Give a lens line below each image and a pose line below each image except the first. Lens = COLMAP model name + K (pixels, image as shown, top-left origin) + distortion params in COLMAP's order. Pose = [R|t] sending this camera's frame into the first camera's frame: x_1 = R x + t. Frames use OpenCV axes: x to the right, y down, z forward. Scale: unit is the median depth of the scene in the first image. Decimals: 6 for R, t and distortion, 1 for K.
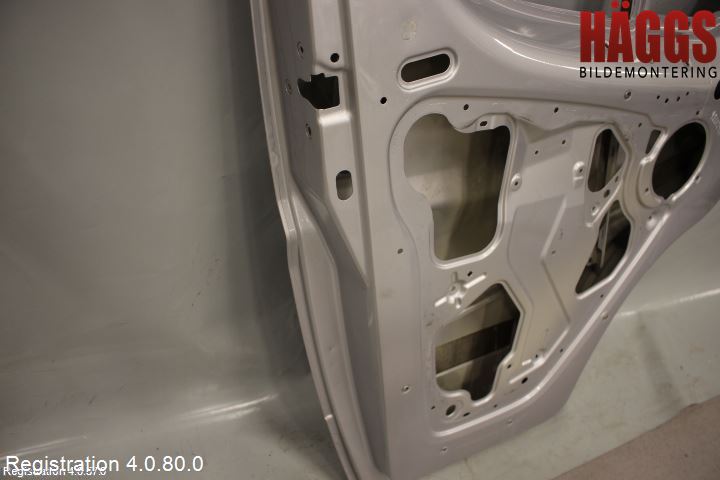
lens RADIAL K [[584.6, 0, 360.0], [0, 584.6, 240.0], [0, 0, 1]] dist [-0.178082, 0.145790]
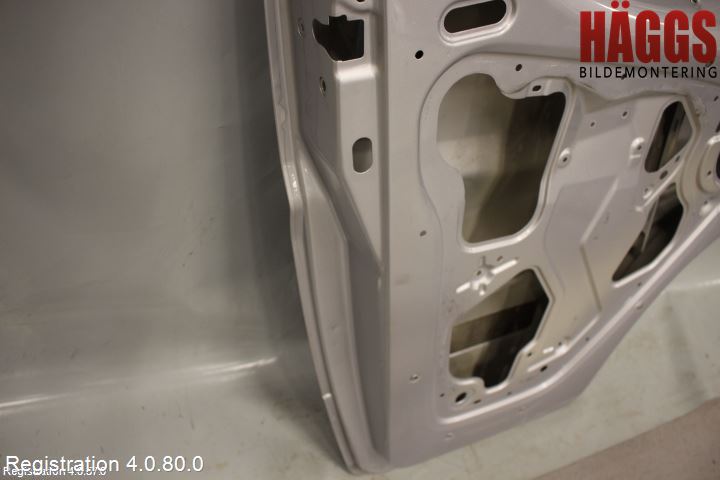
lens RADIAL K [[584.6, 0, 360.0], [0, 584.6, 240.0], [0, 0, 1]] dist [-0.178082, 0.145790]
pose [[0.996955, 0.075815, -0.018267, -0.004825], [-0.073115, 0.990175, 0.119193, -0.054800], [0.027124, -0.117494, 0.992703, 0.133476]]
